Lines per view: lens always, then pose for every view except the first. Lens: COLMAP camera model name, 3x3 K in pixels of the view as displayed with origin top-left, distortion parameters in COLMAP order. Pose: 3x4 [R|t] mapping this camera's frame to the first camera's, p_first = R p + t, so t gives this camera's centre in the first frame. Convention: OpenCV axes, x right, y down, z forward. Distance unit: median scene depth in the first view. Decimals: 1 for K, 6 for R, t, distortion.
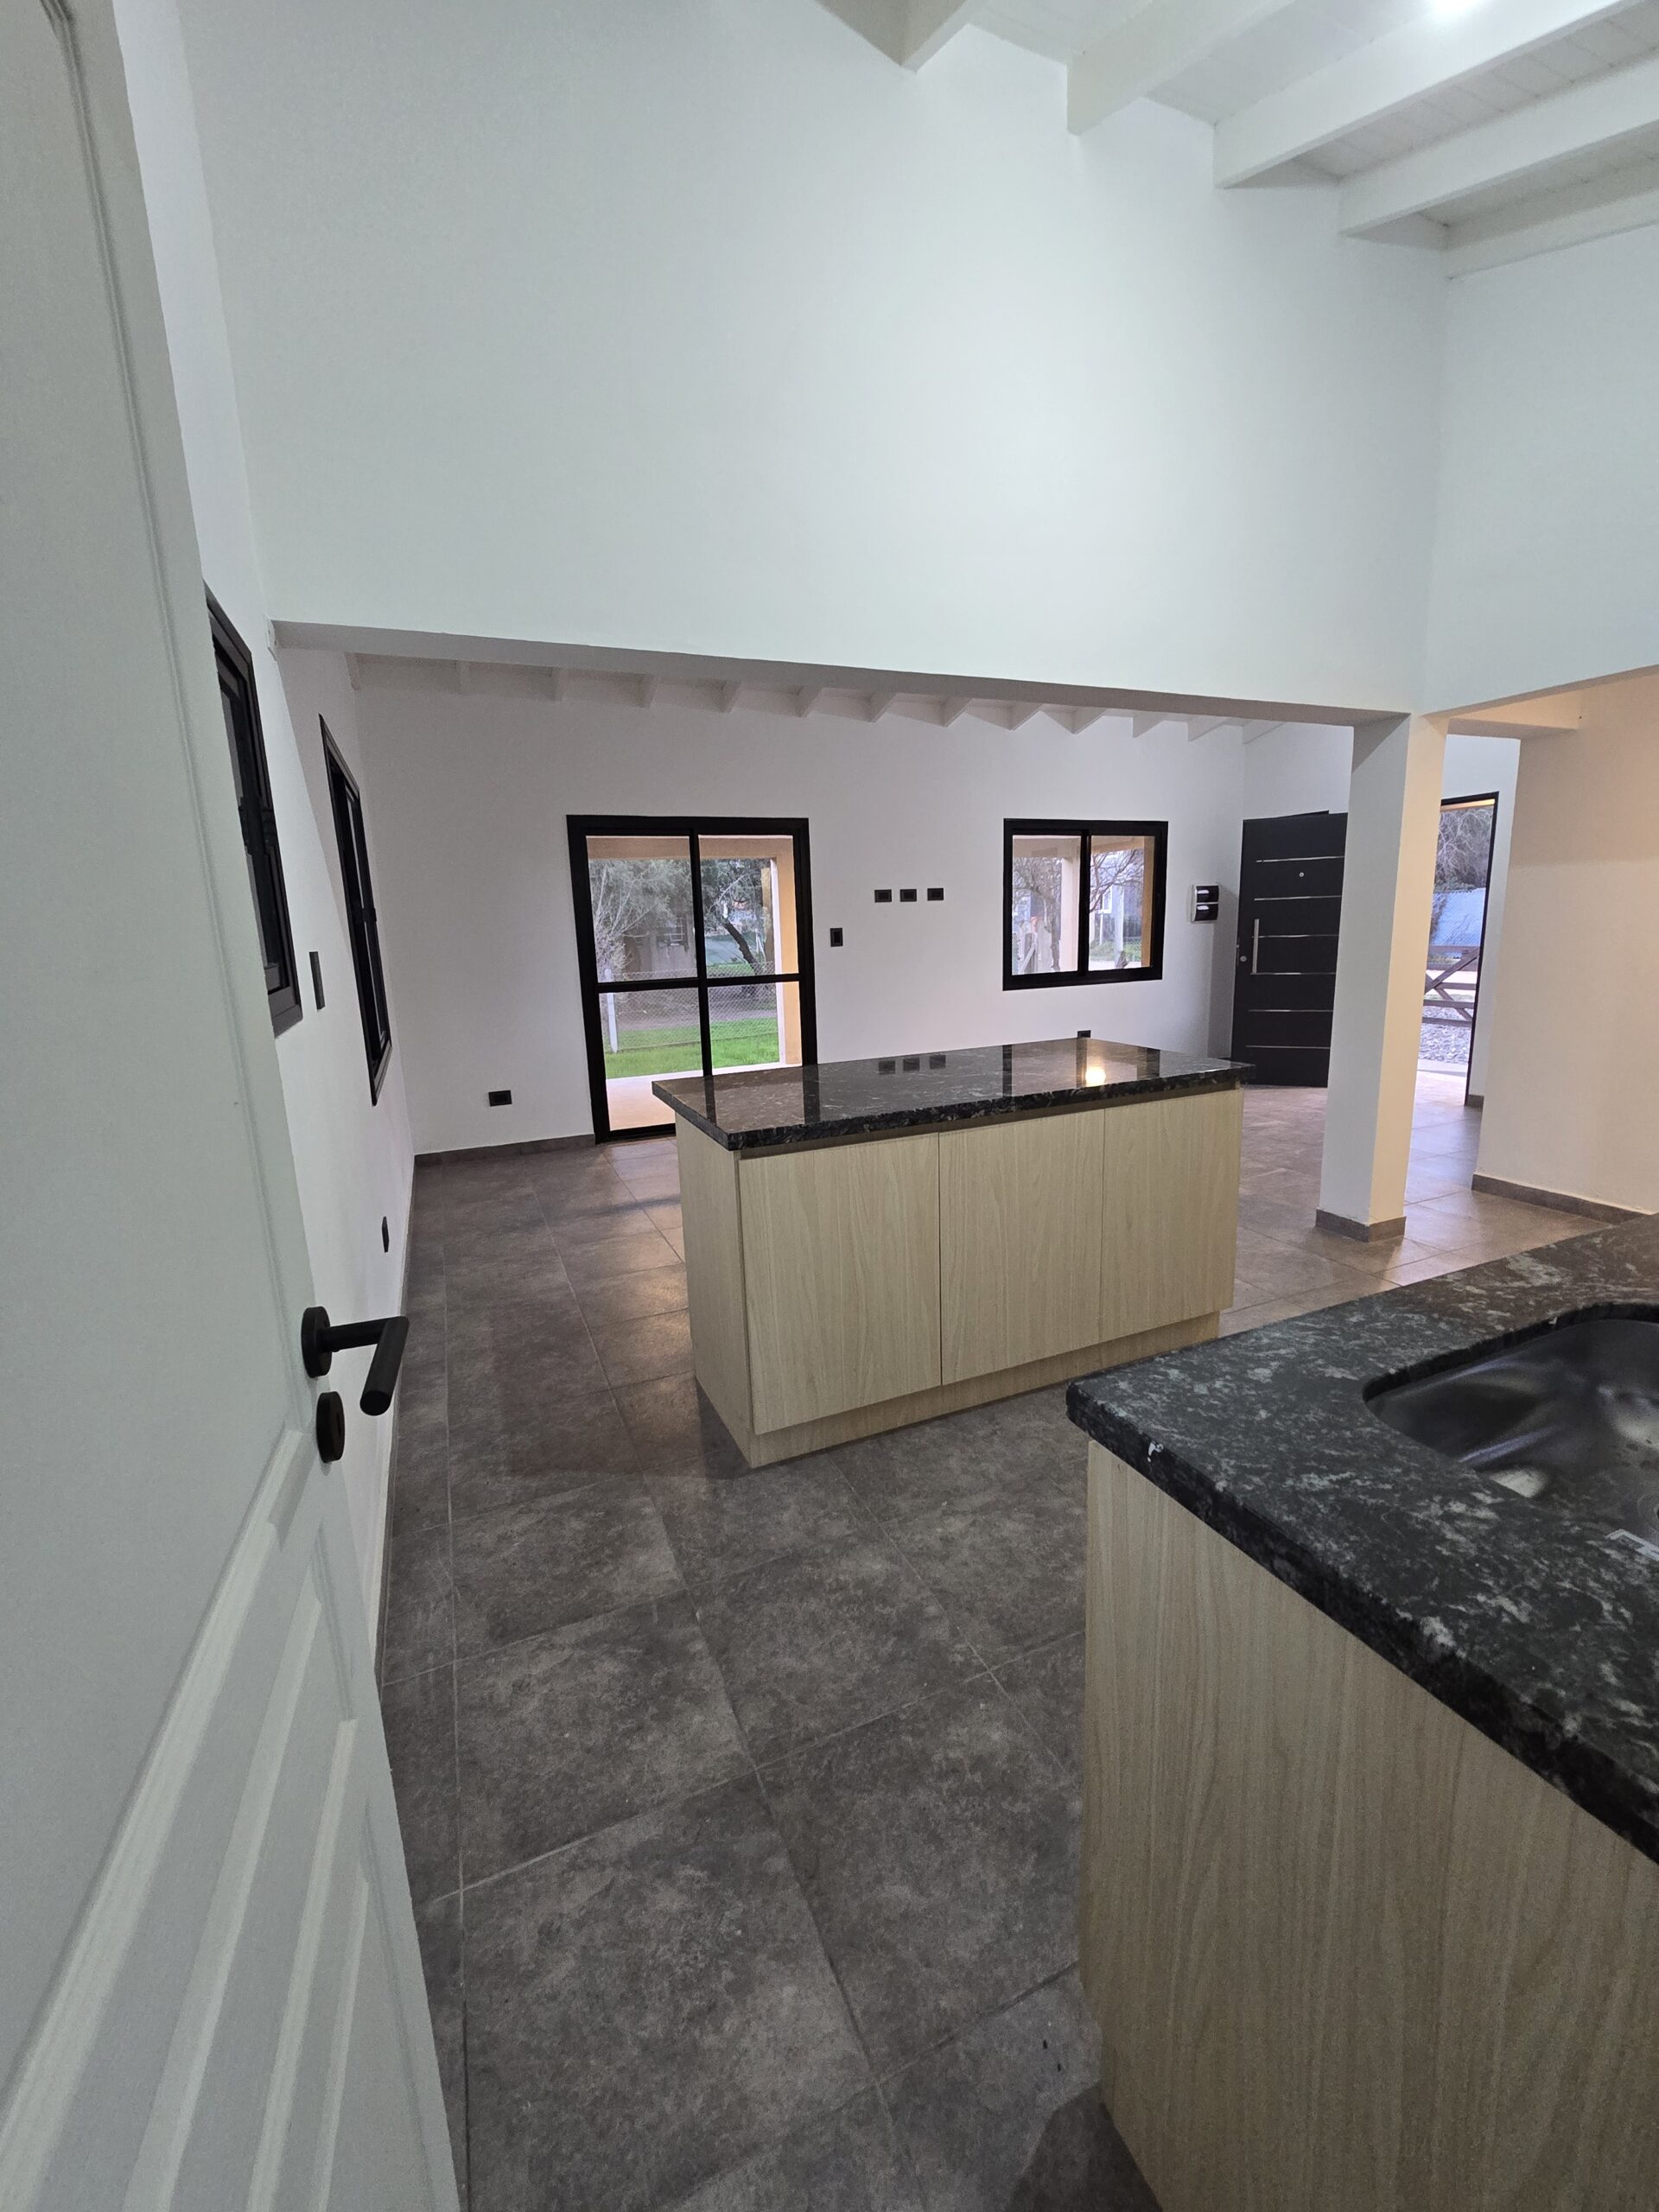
lens RADIAL K [[902.1, 0, 832.8], [0, 902.1, 1093.2], [0, 0, 1]] dist [0.000071, 0.000332]
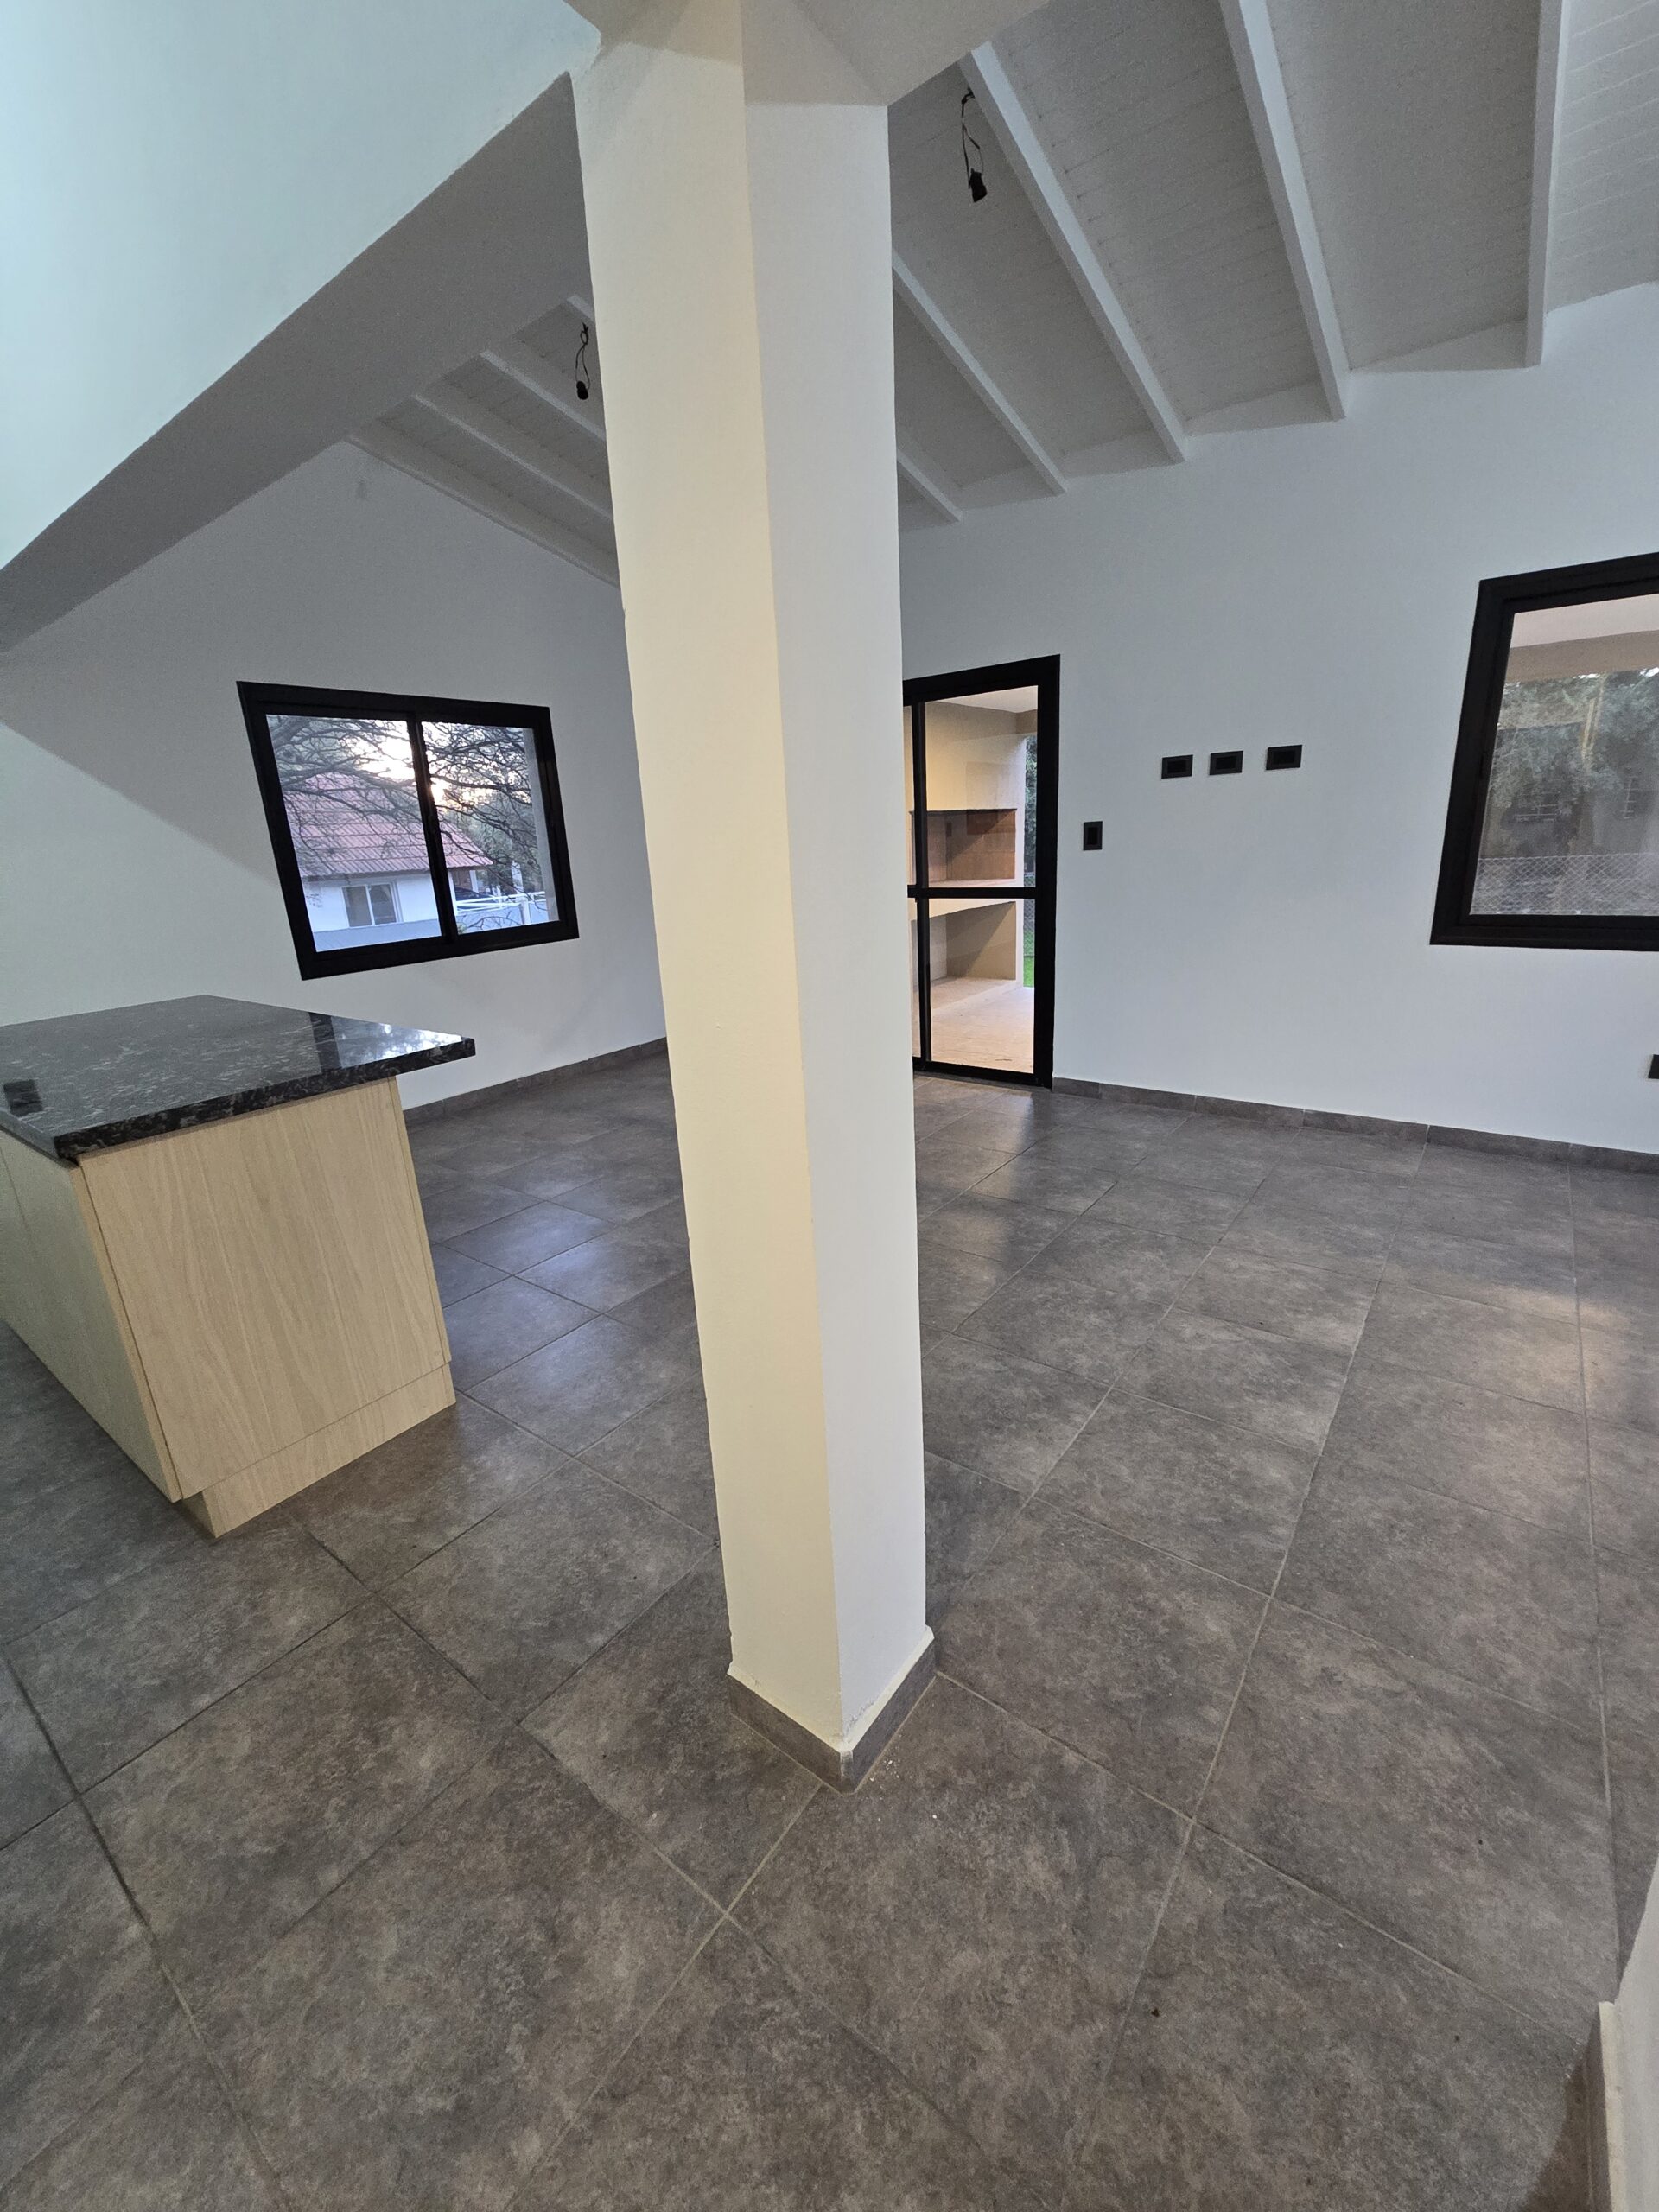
lens RADIAL K [[892.7, 0, 830.8], [0, 892.7, 1038.0], [0, 0, 1]] dist [0.001275, 0.000062]
pose [[0.492985, 0.203139, -0.845991, 0.825641], [-0.143868, 0.978008, 0.151003, -0.167259], [0.858060, 0.047269, 0.511369, 0.859448]]
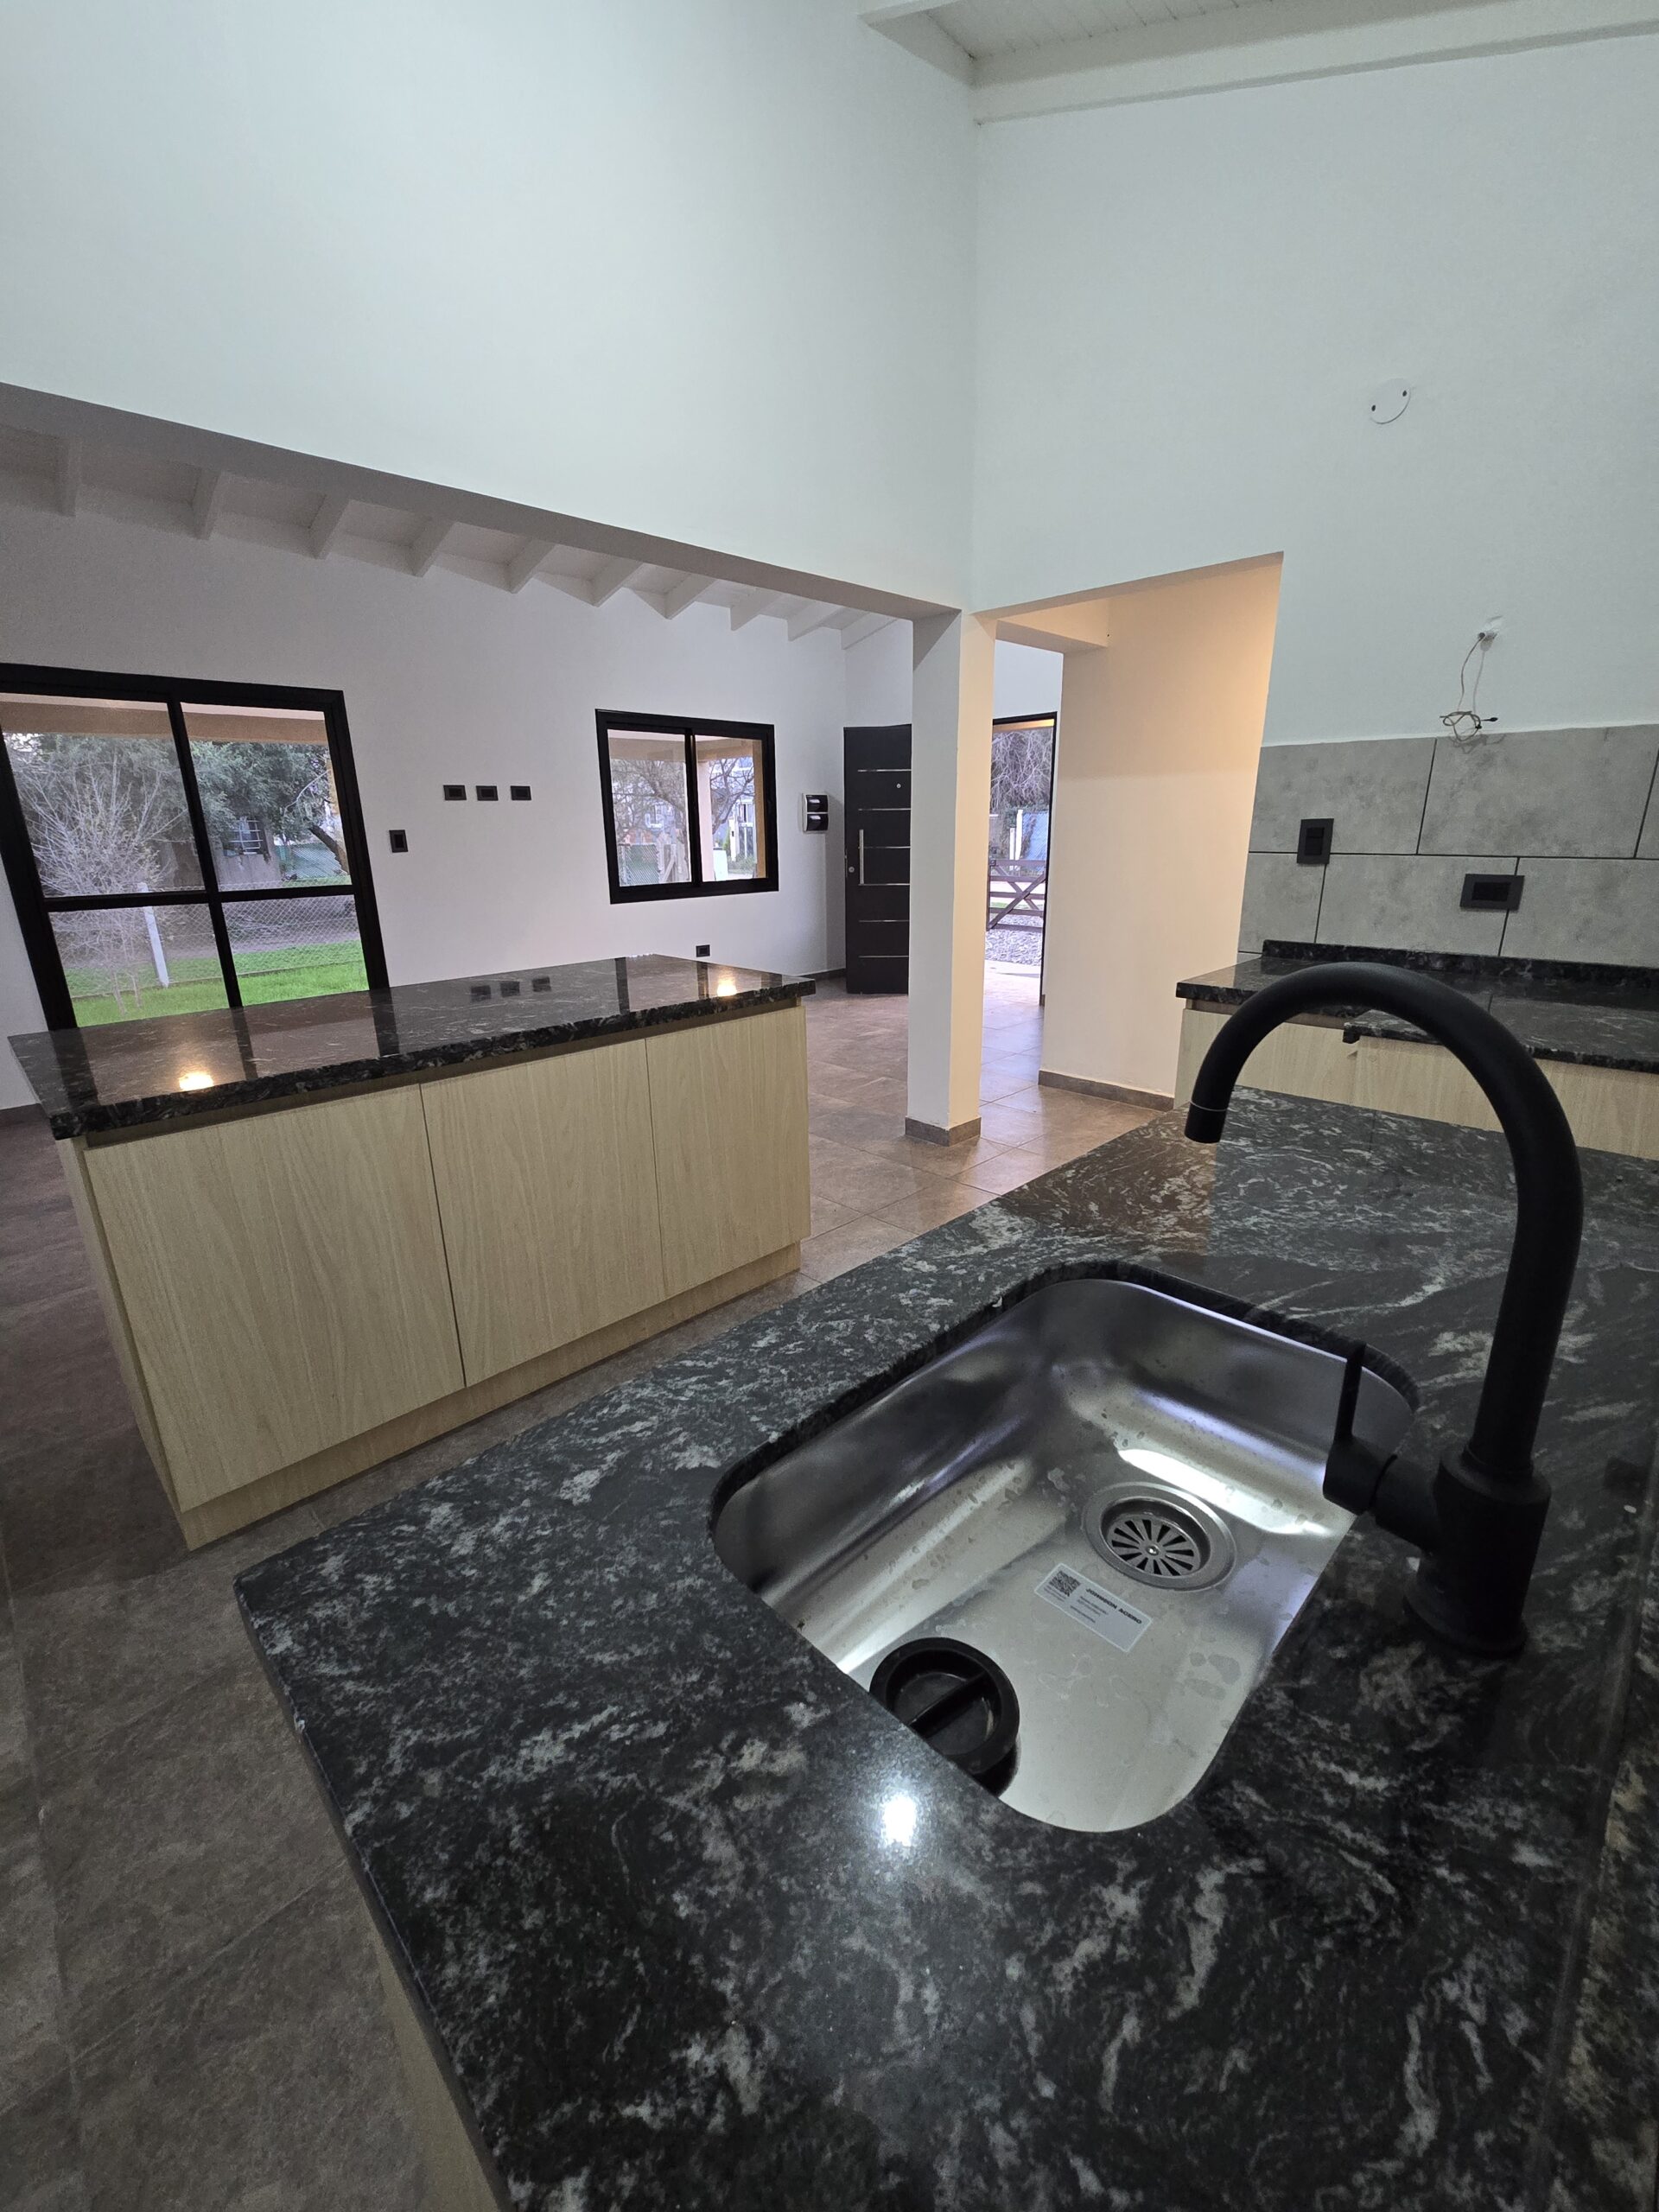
lens RADIAL K [[902.1, 0, 832.8], [0, 902.1, 1093.2], [0, 0, 1]] dist [0.000071, 0.000332]
pose [[0.932486, -0.083401, 0.351447, 0.111909], [0.050902, 0.993610, 0.100733, -0.005696], [-0.357602, -0.076043, 0.930773, 0.091012]]
